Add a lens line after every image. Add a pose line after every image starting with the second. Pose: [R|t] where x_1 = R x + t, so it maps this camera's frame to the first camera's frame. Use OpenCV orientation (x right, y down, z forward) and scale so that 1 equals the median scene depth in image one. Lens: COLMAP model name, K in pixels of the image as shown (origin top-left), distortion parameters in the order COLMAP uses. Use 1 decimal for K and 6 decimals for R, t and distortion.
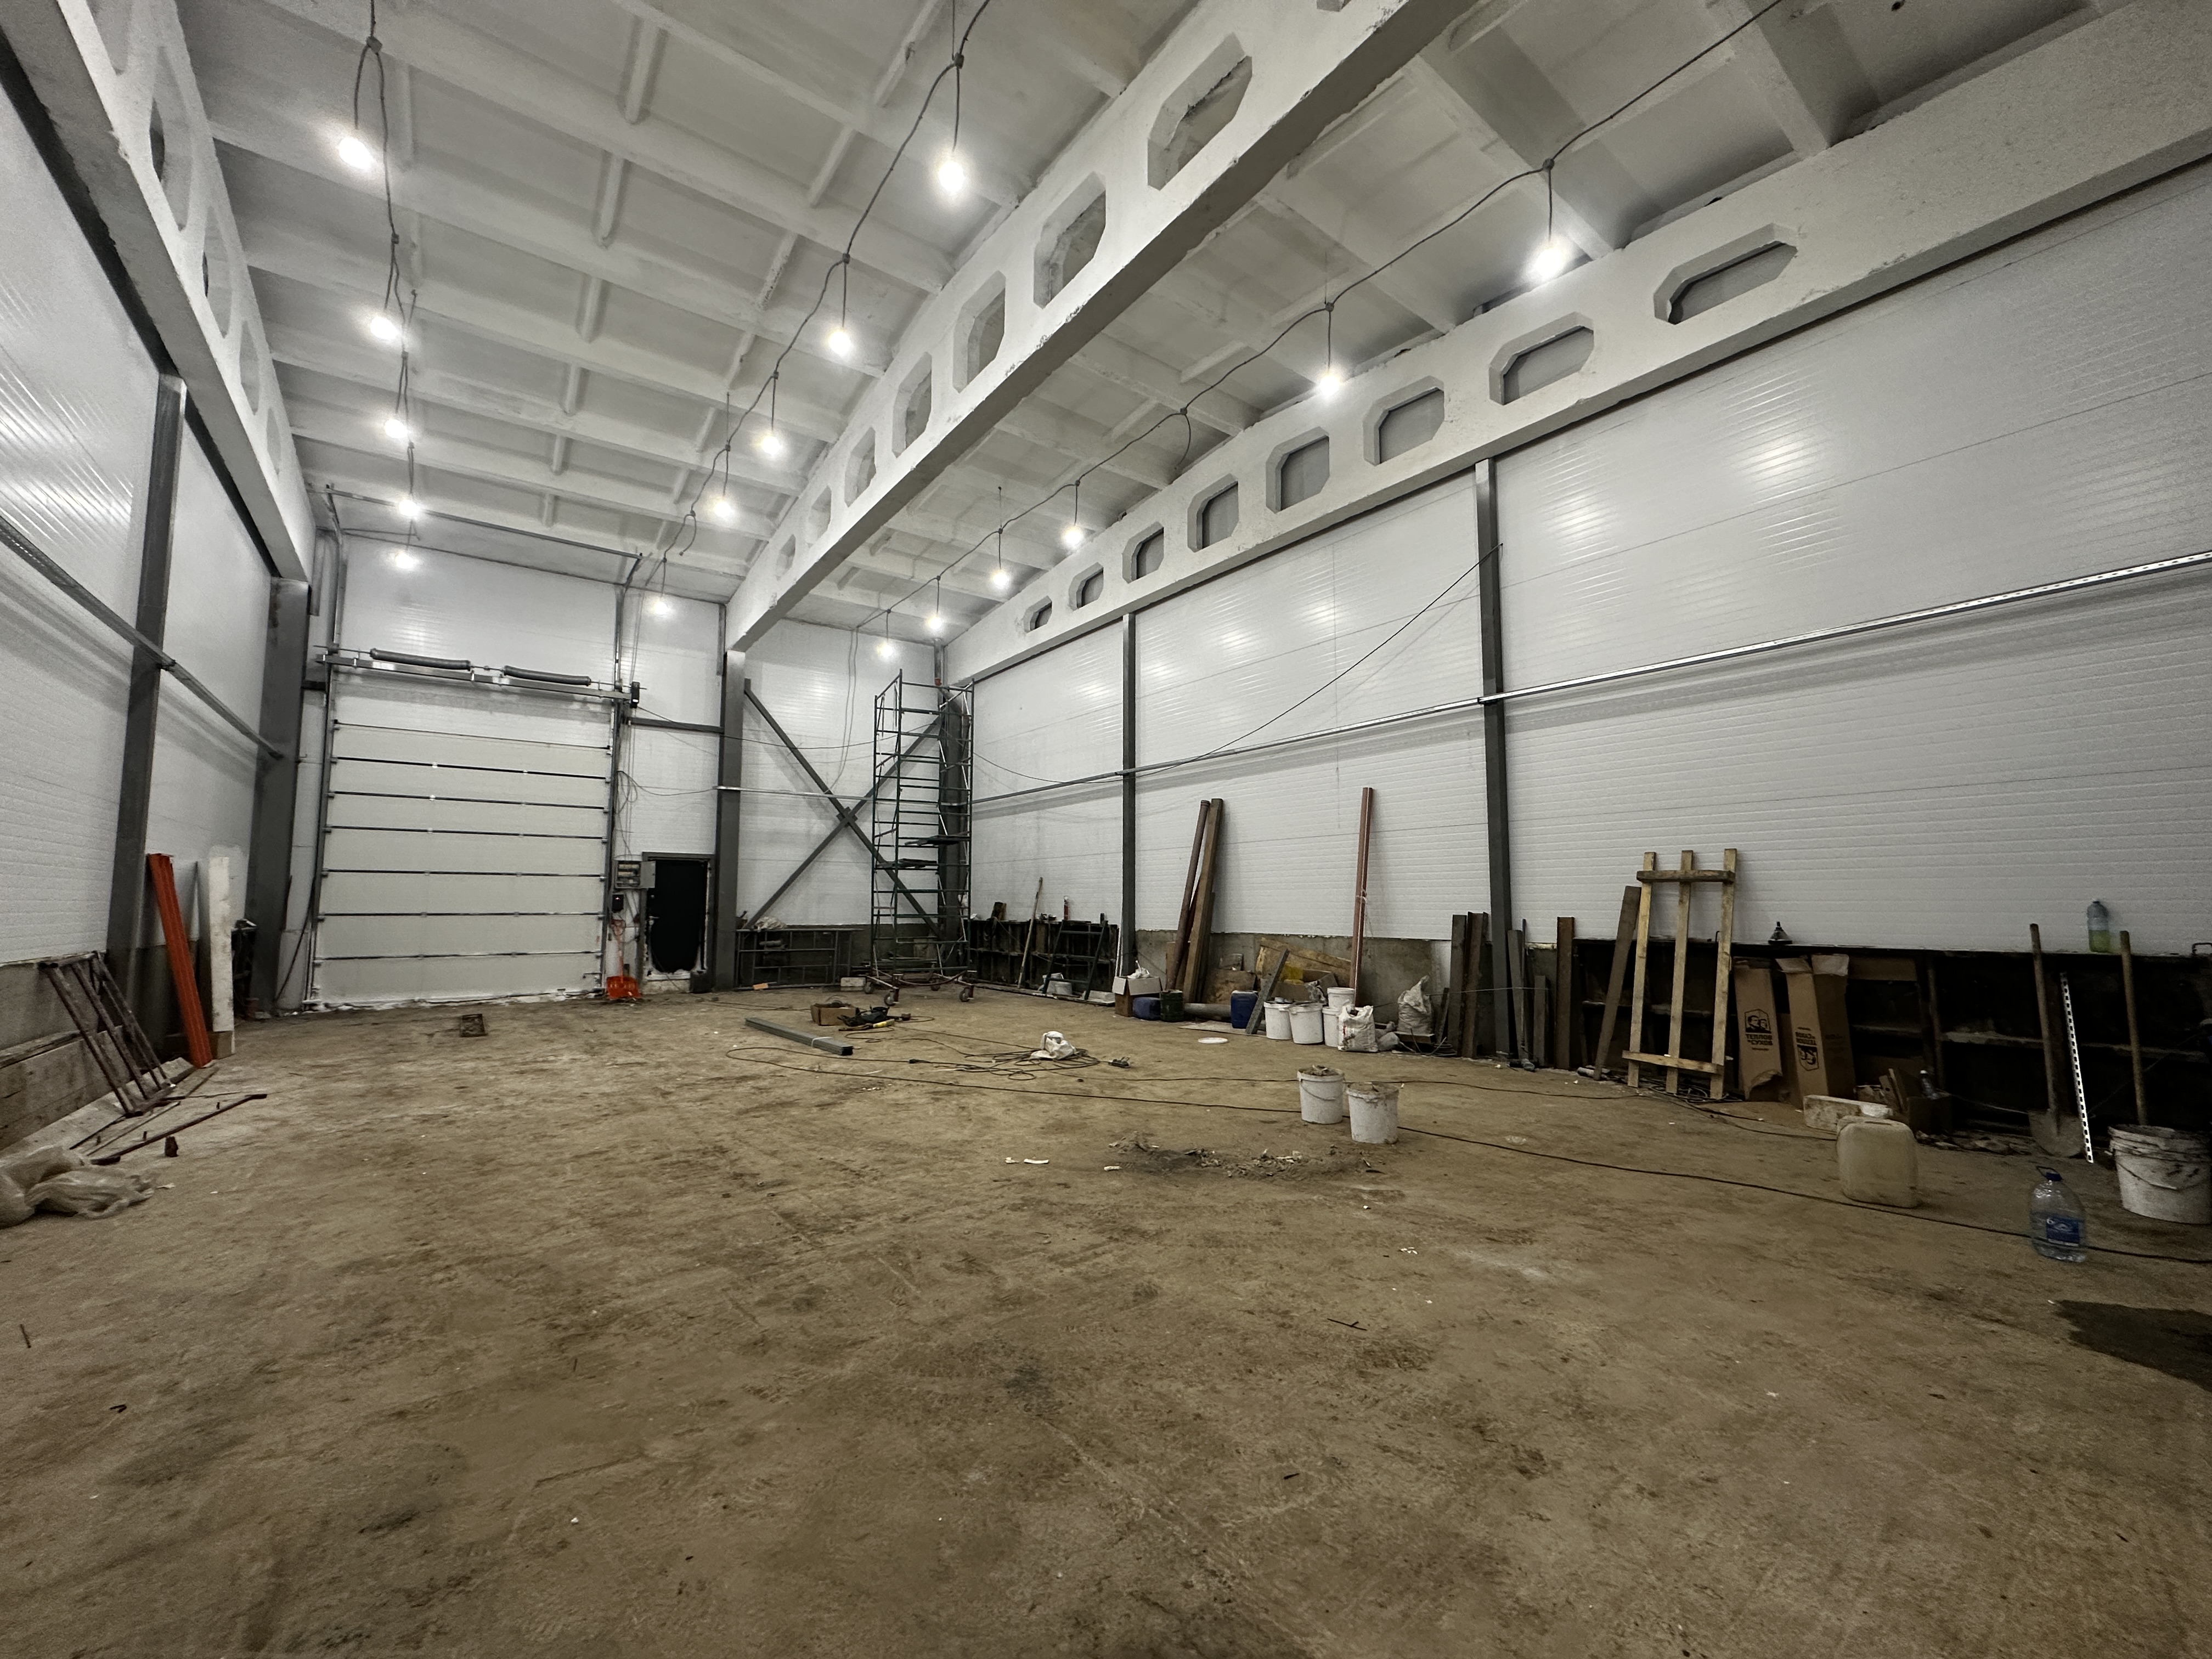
lens RADIAL K [[894.1, 0, 1104.1], [0, 894.1, 824.7], [0, 0, 1]] dist [-0.001037, -0.000346]
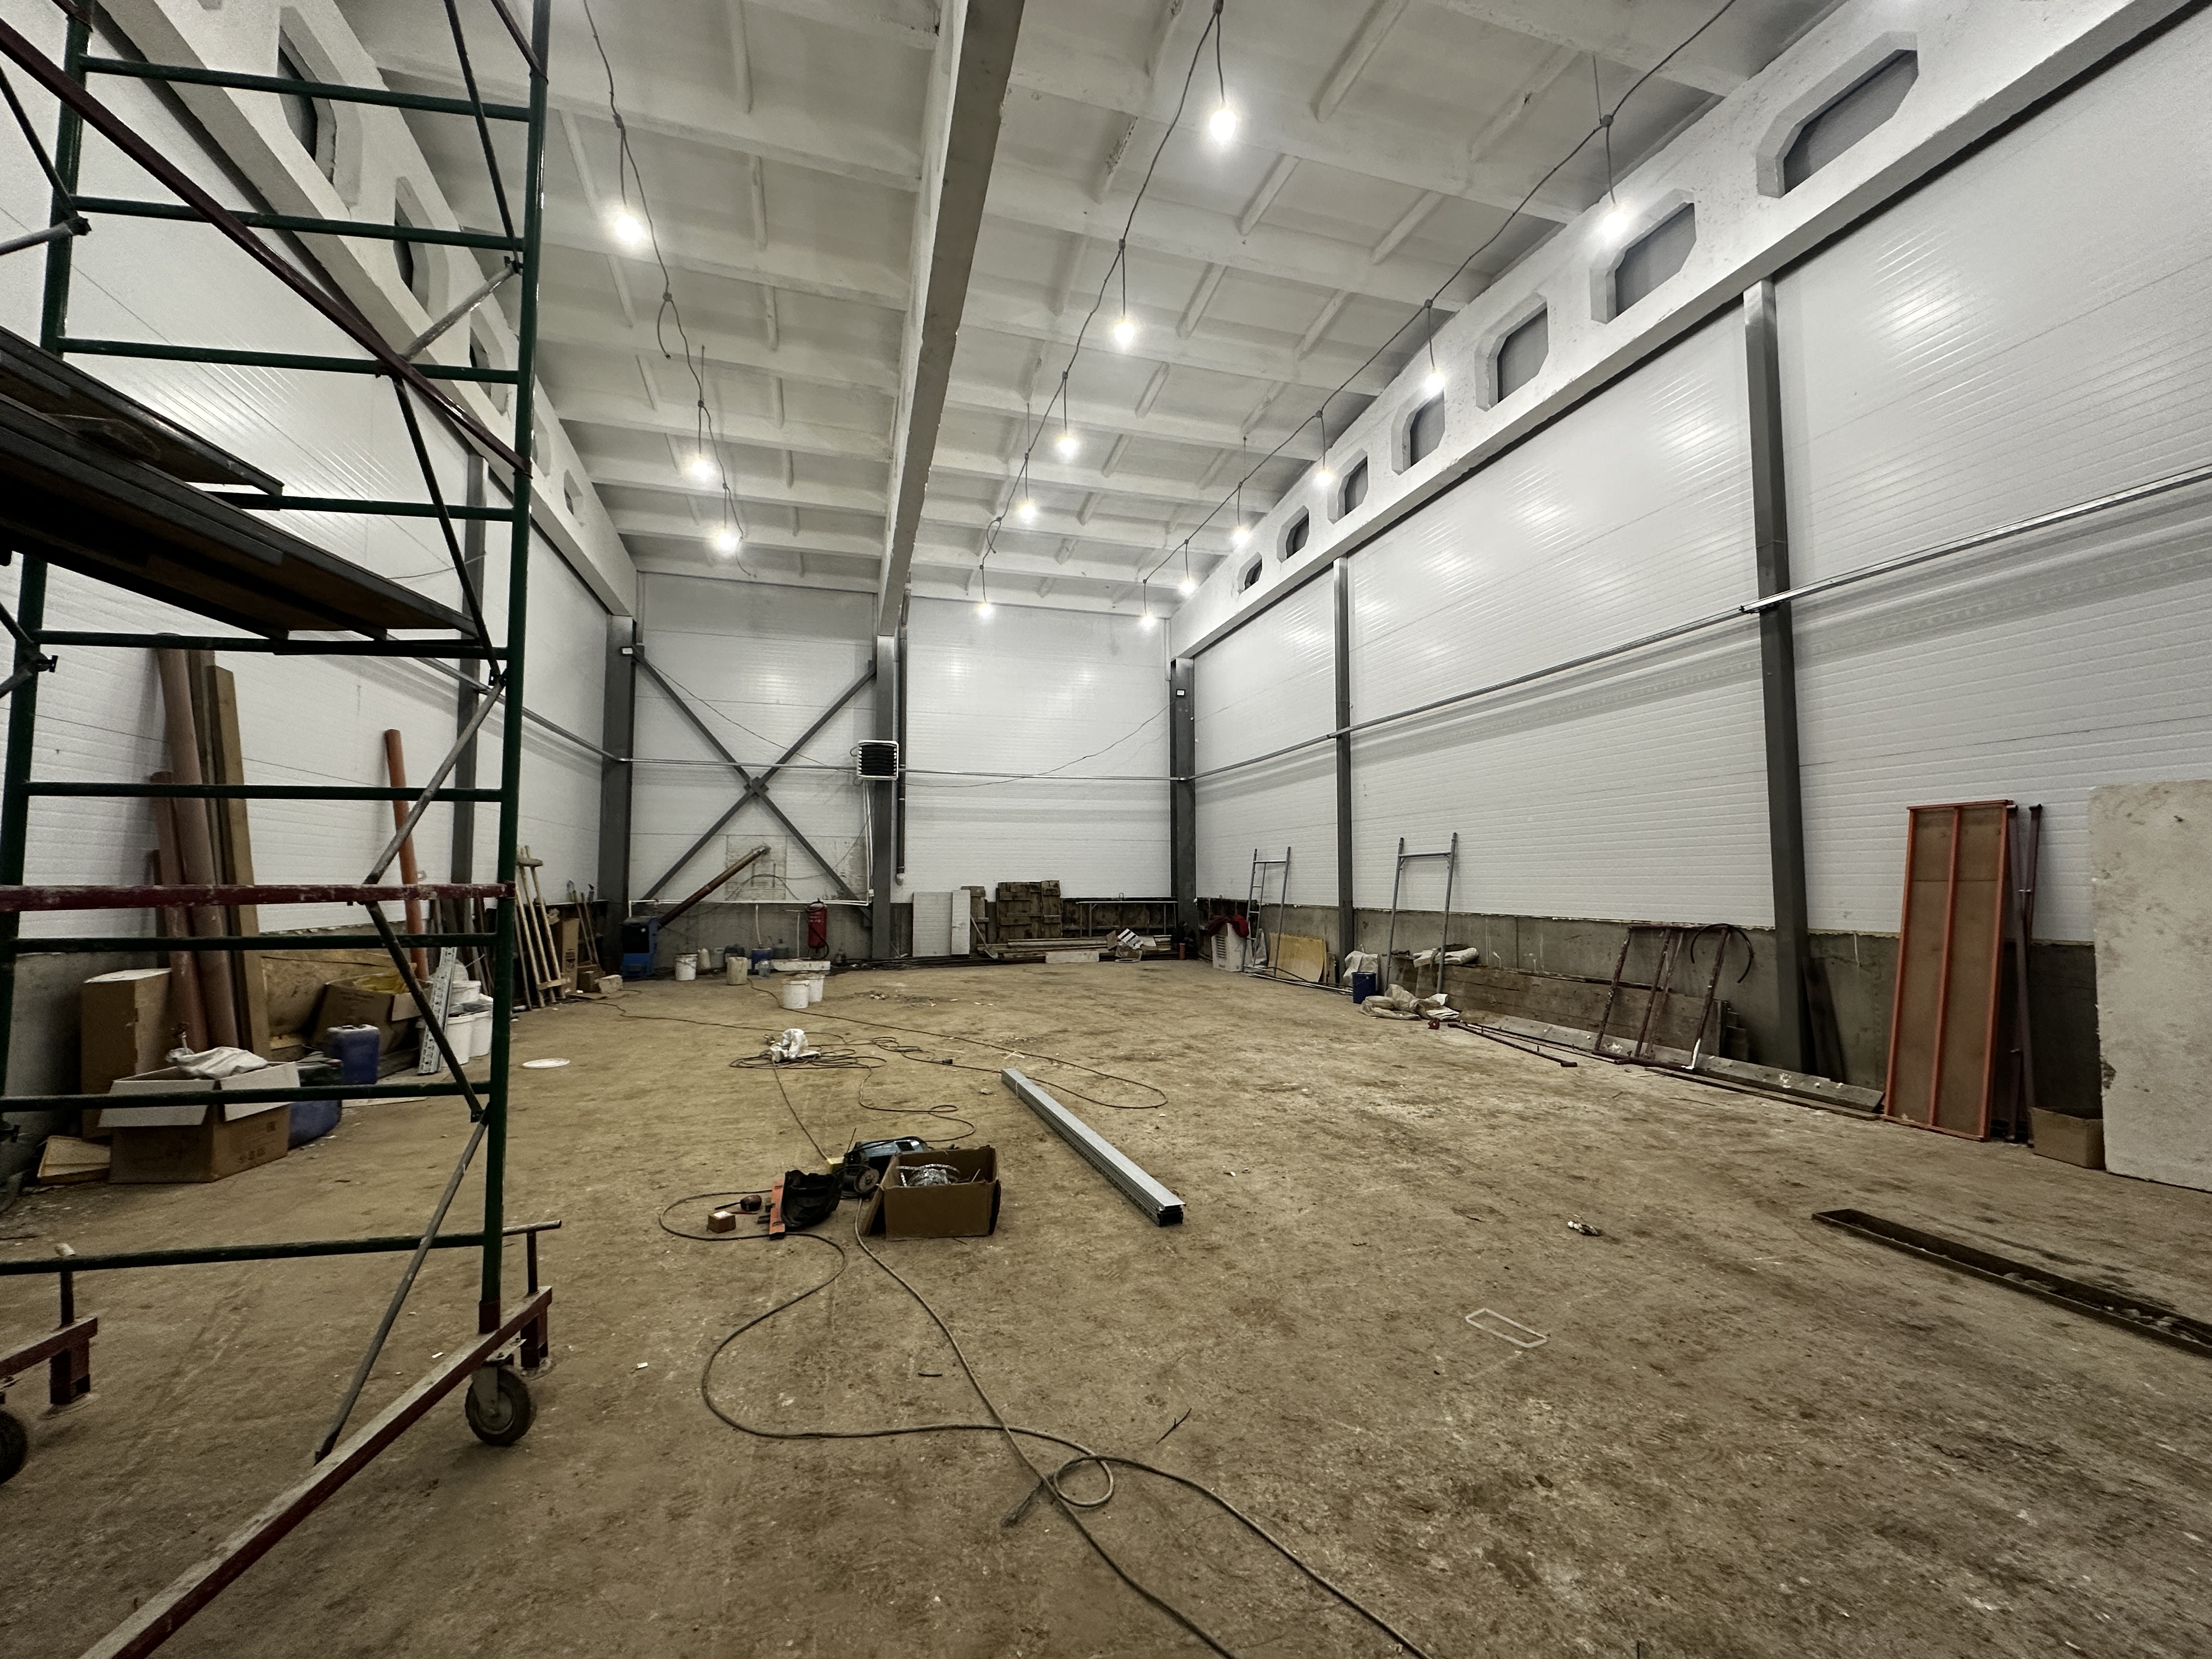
lens RADIAL K [[894.1, 0, 1109.6], [0, 894.1, 830.0], [0, 0, 1]] dist [-0.001037, -0.000346]
pose [[0.942879, -0.023482, -0.332307, 0.113260], [0.034446, 0.999038, 0.027143, 0.007408], [0.331350, -0.037039, 0.942781, 0.075412]]
